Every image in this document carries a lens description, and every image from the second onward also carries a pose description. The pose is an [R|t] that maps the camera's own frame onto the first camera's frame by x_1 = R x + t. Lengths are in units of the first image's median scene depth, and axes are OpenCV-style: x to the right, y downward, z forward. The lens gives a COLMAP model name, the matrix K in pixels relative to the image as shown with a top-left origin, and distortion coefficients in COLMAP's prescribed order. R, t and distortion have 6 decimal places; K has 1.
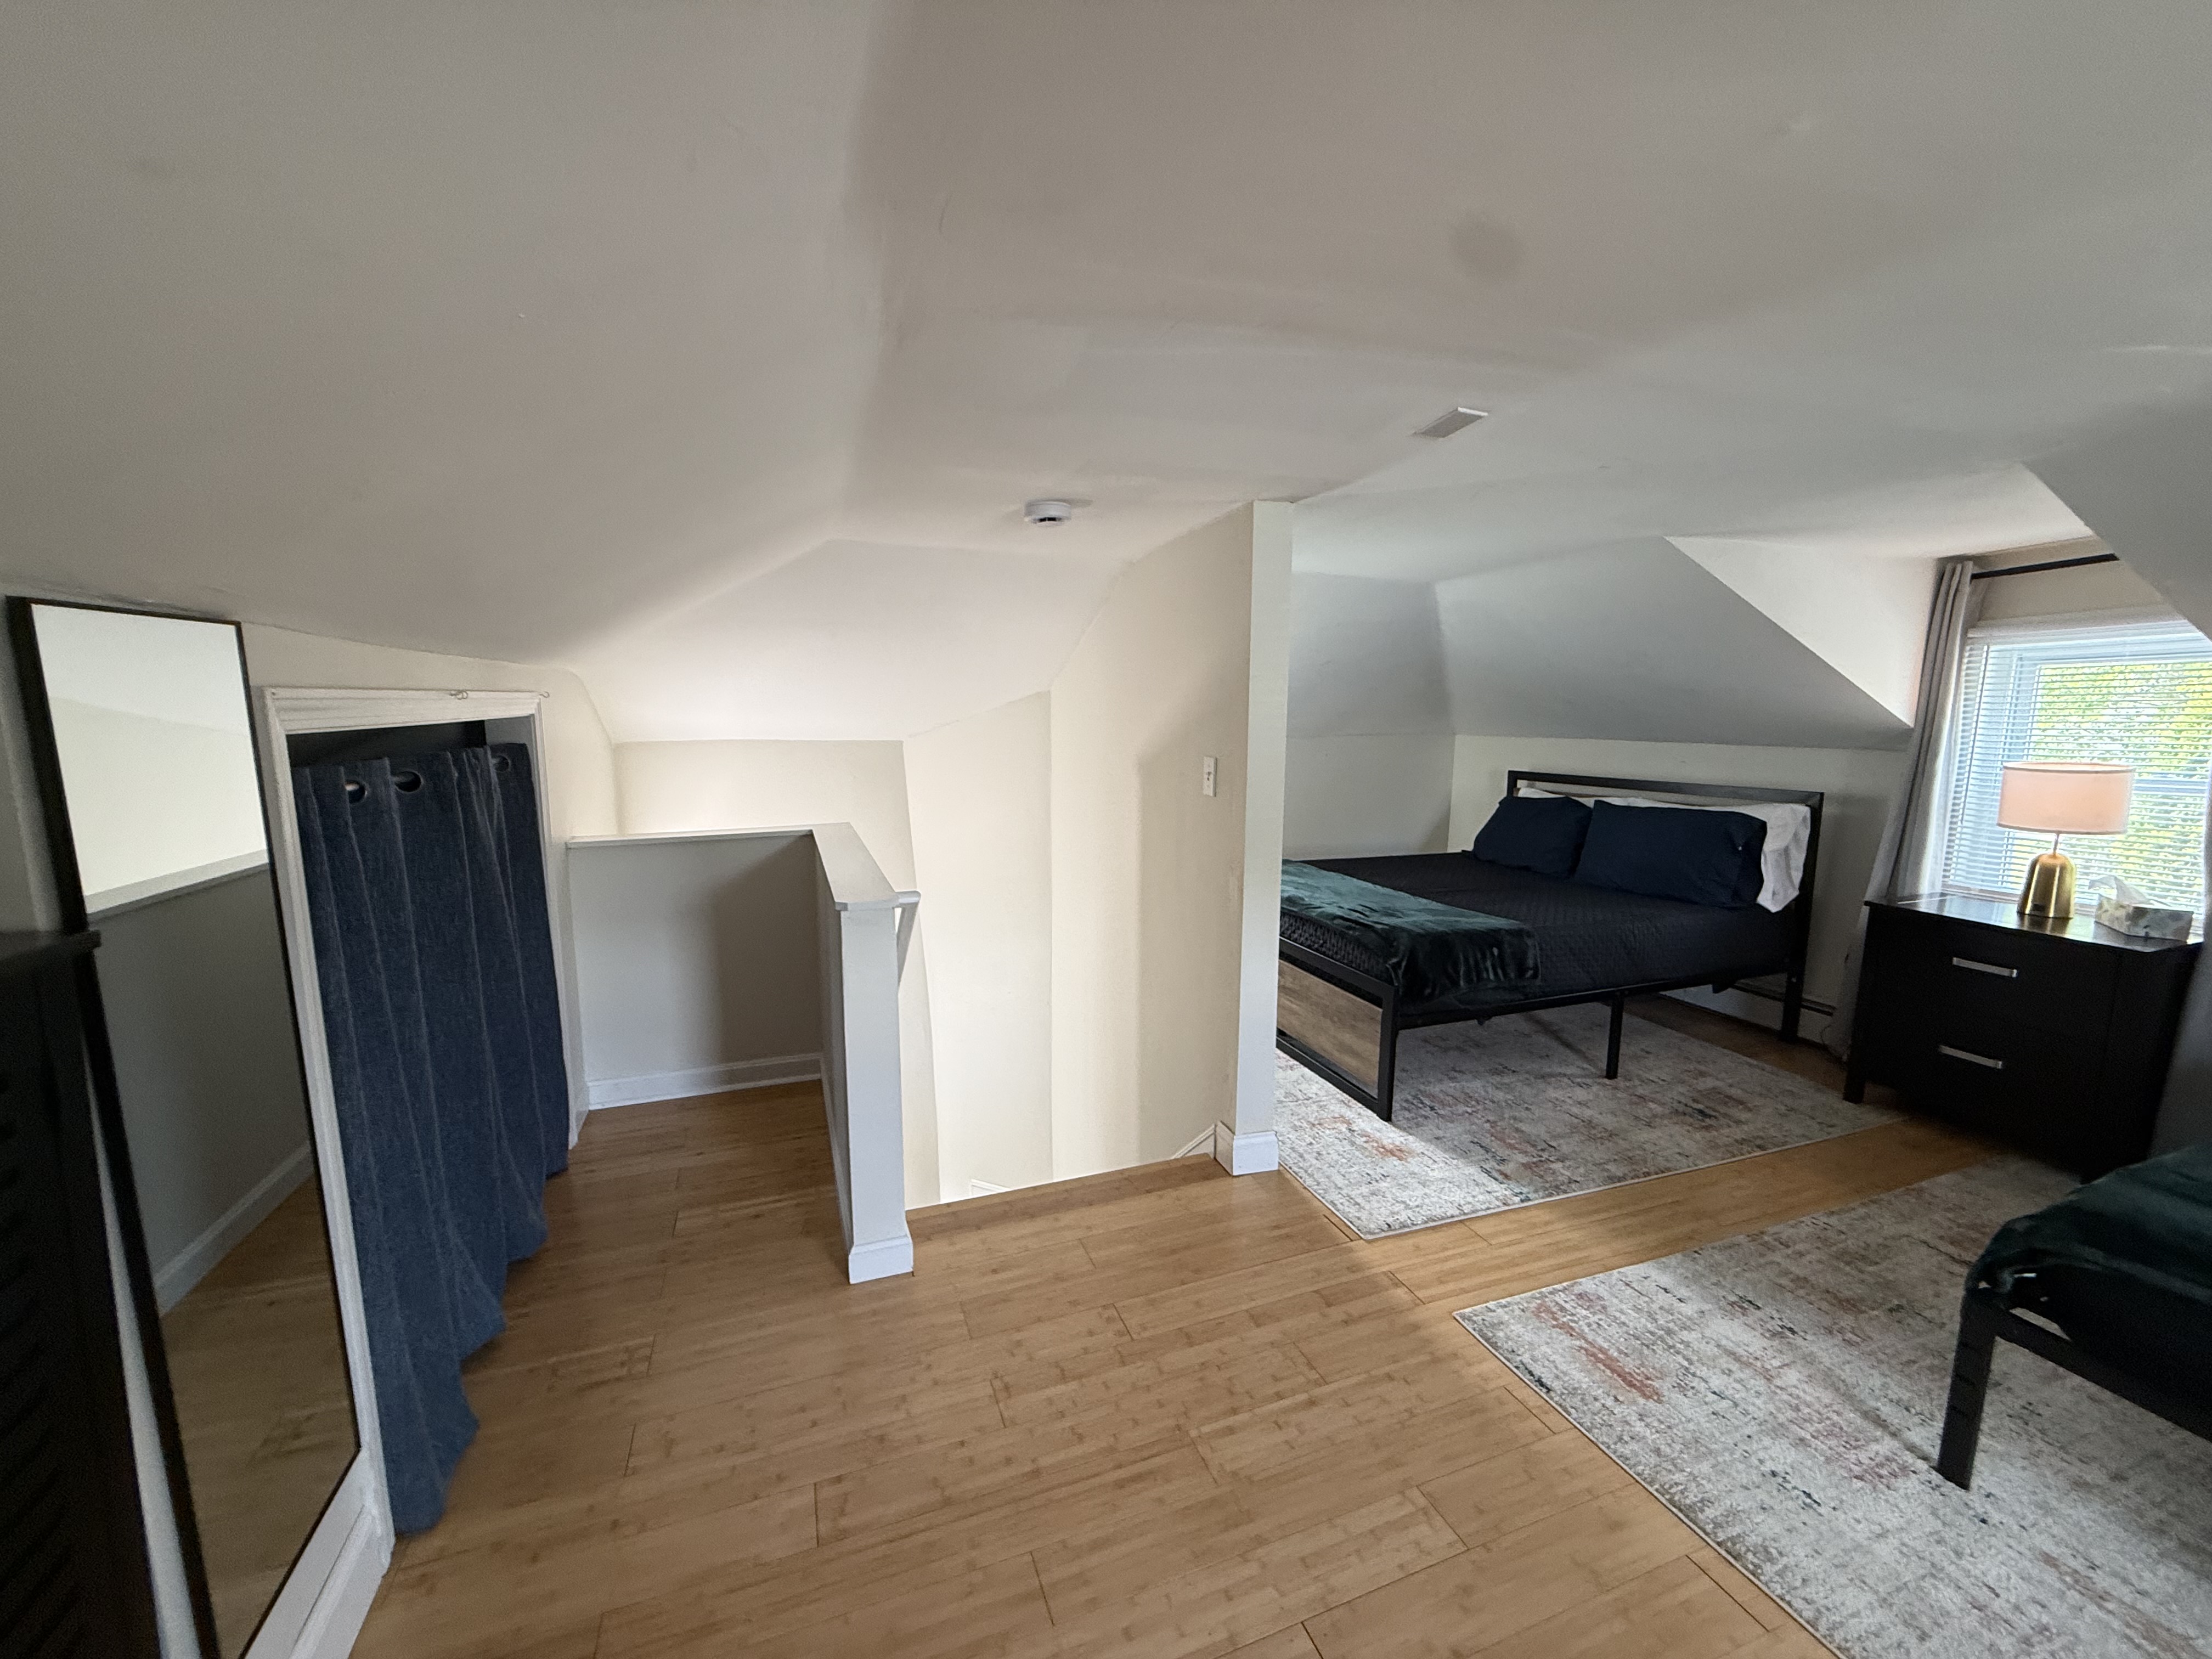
lens RADIAL K [[880.2, 0, 1100.3], [0, 880.2, 830.6], [0, 0, 1]] dist [0.000308, -0.000135]
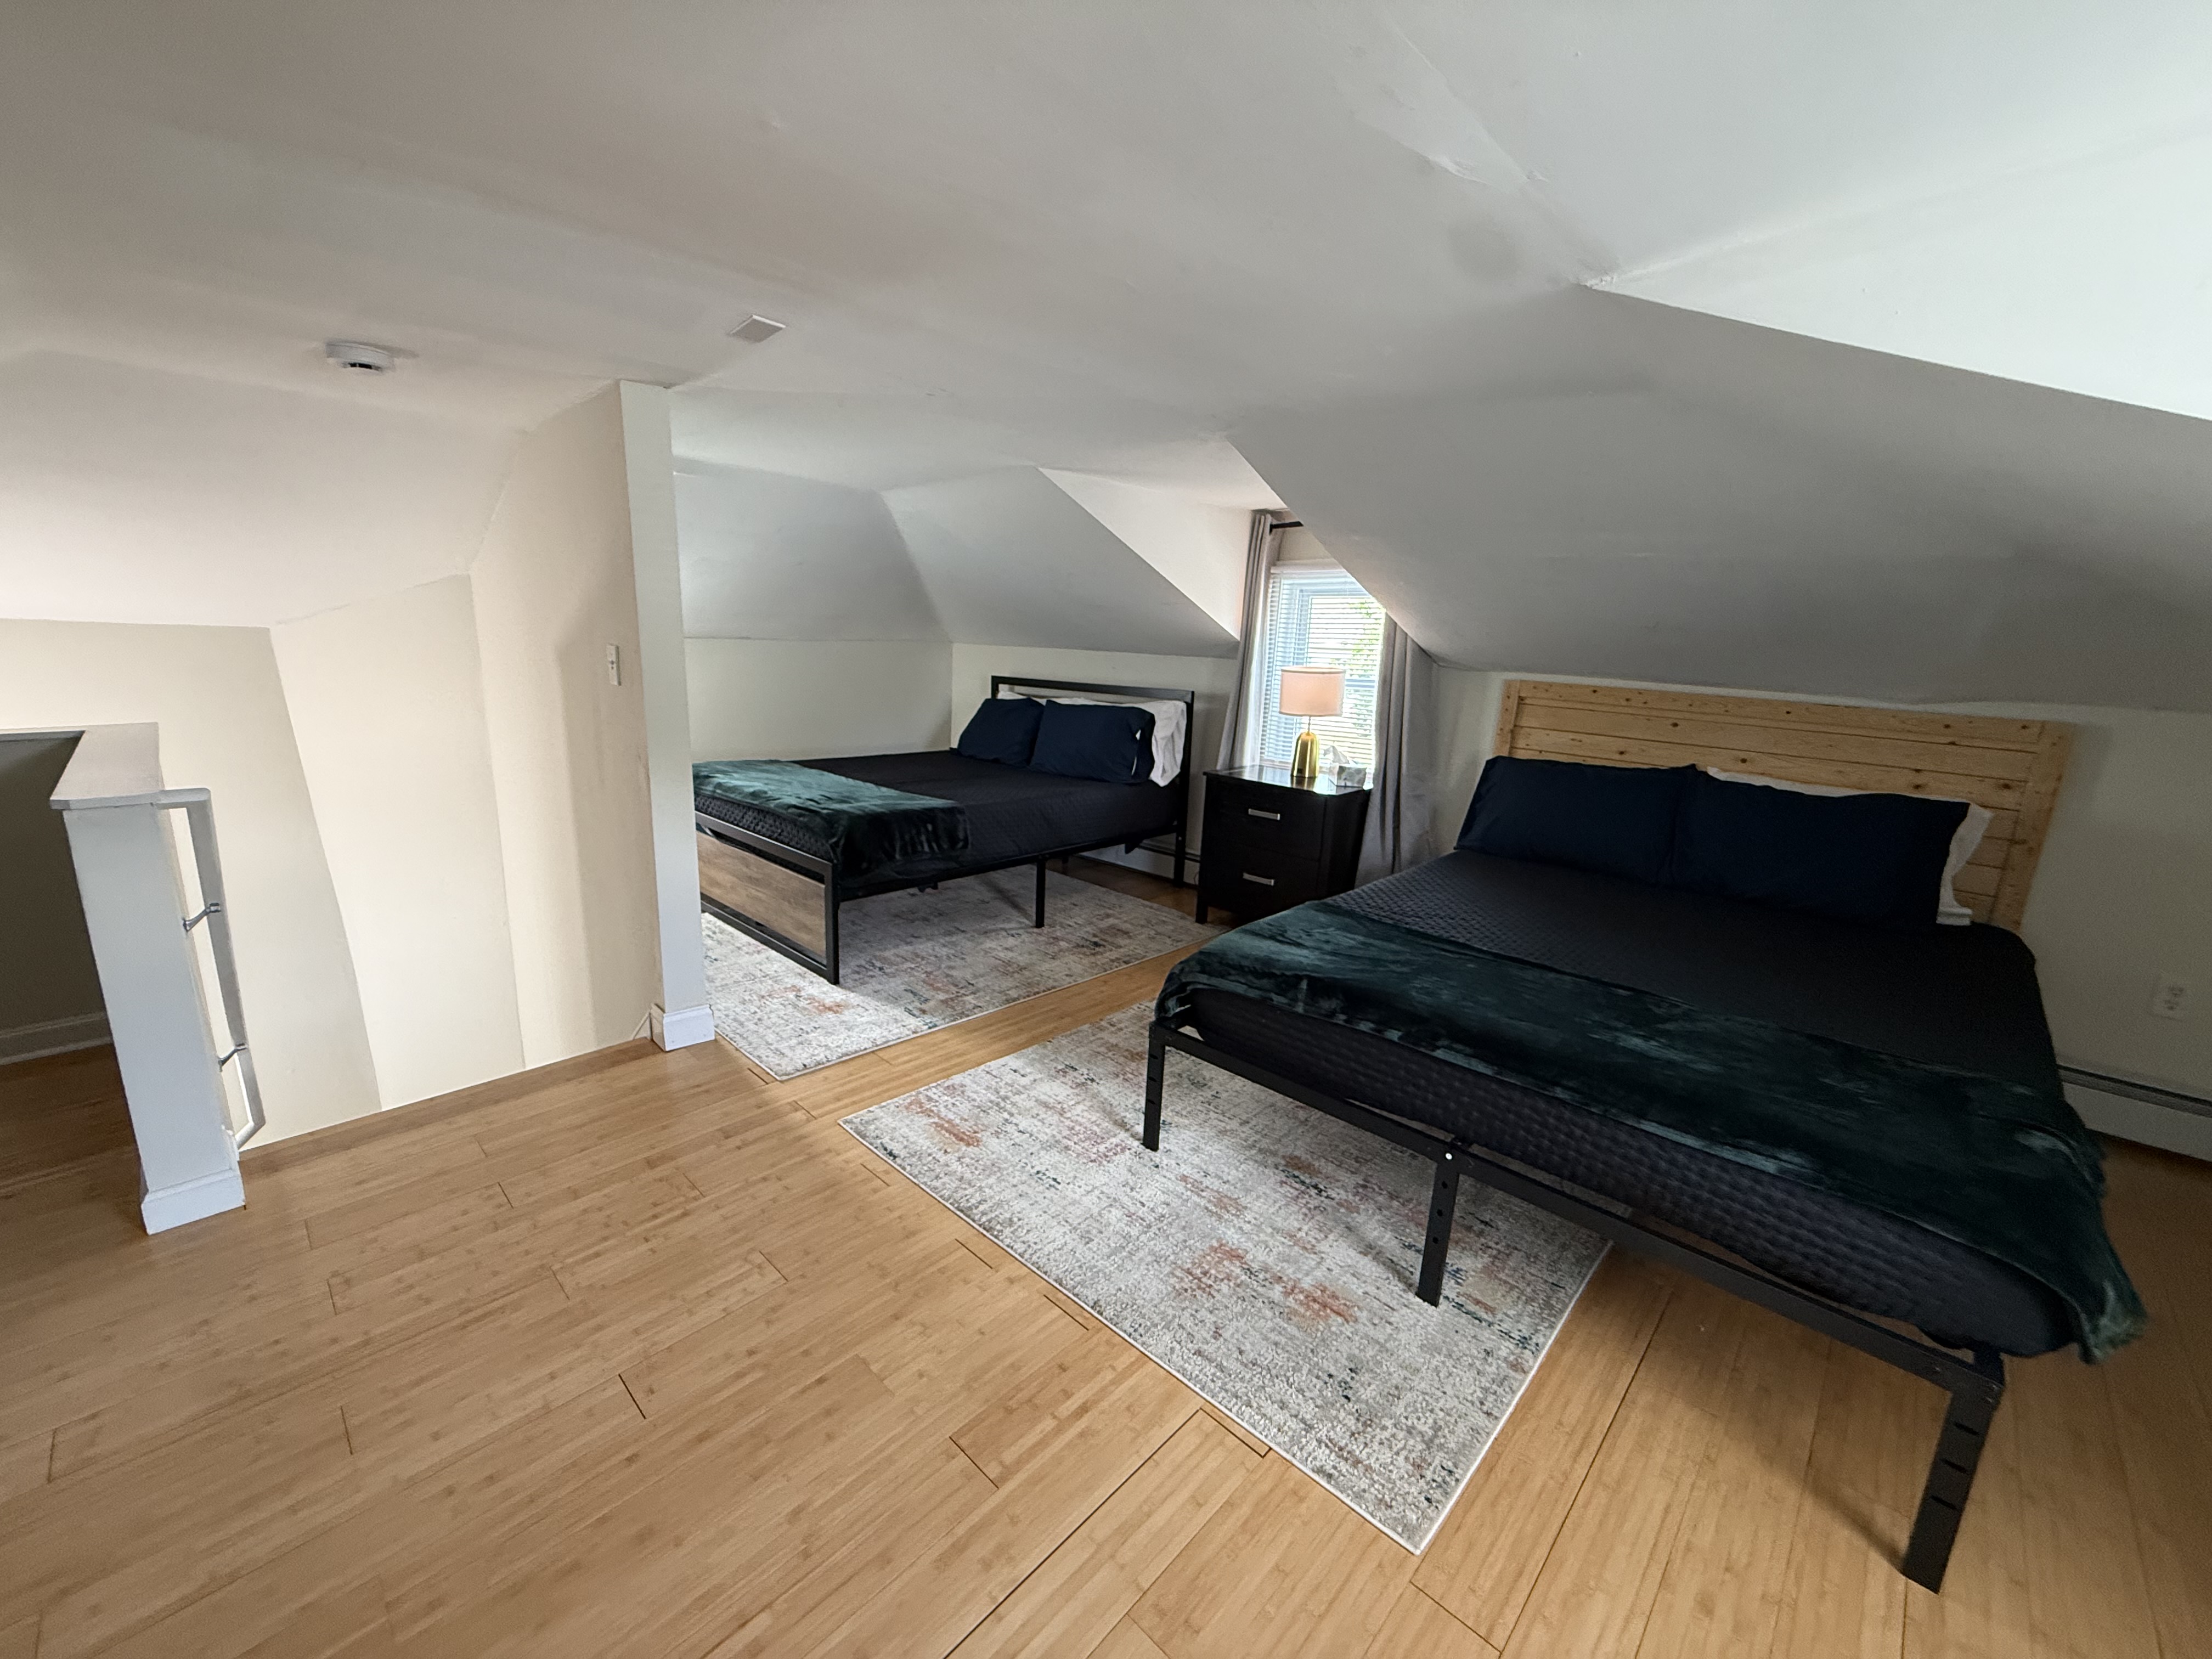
lens RADIAL K [[880.2, 0, 1100.3], [0, 880.2, 830.6], [0, 0, 1]] dist [0.000308, -0.000135]
pose [[0.898837, -0.064961, 0.433442, 0.157670], [0.024144, 0.994792, 0.099023, 0.034800], [-0.437617, -0.078541, 0.895724, -0.127646]]
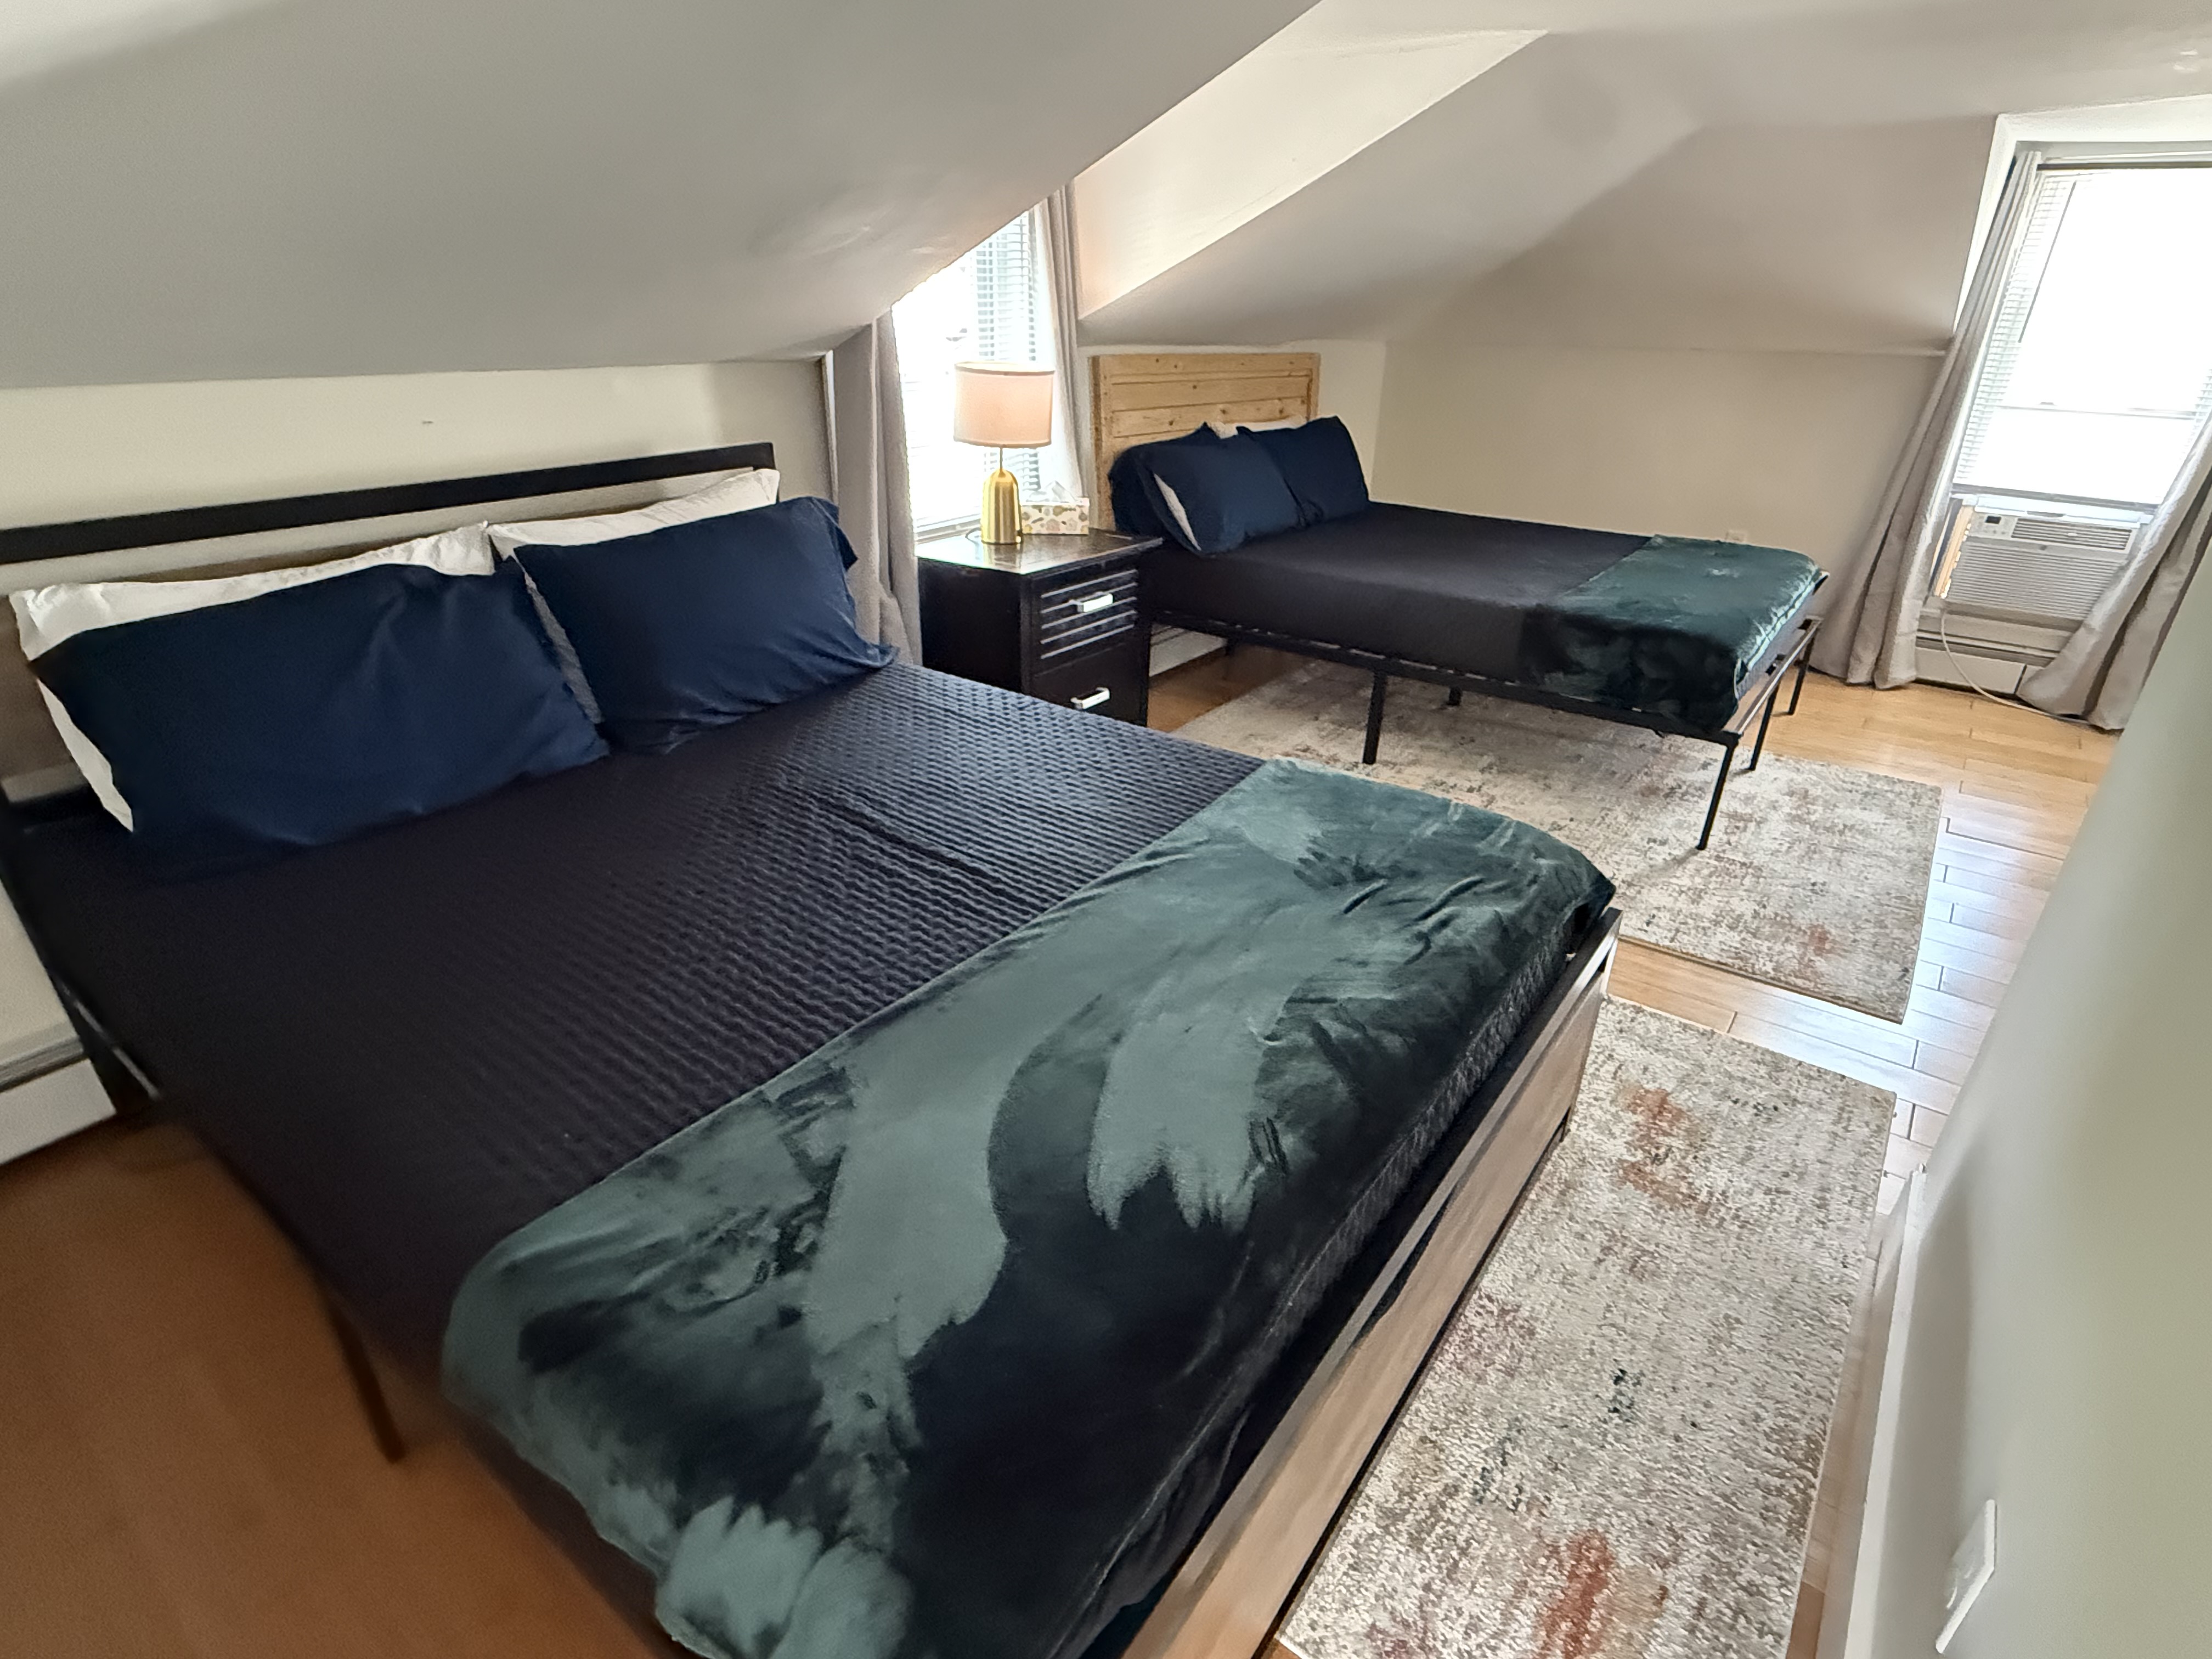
lens RADIAL K [[1109.8, 0, 1102.7], [0, 1109.8, 849.8], [0, 0, 1]] dist [0.000768, 0.000393]
pose [[-0.535355, -0.385988, 0.751271, 0.022300], [0.094403, 0.856553, 0.507351, -0.202281], [-0.839335, 0.342535, -0.422122, 1.486136]]
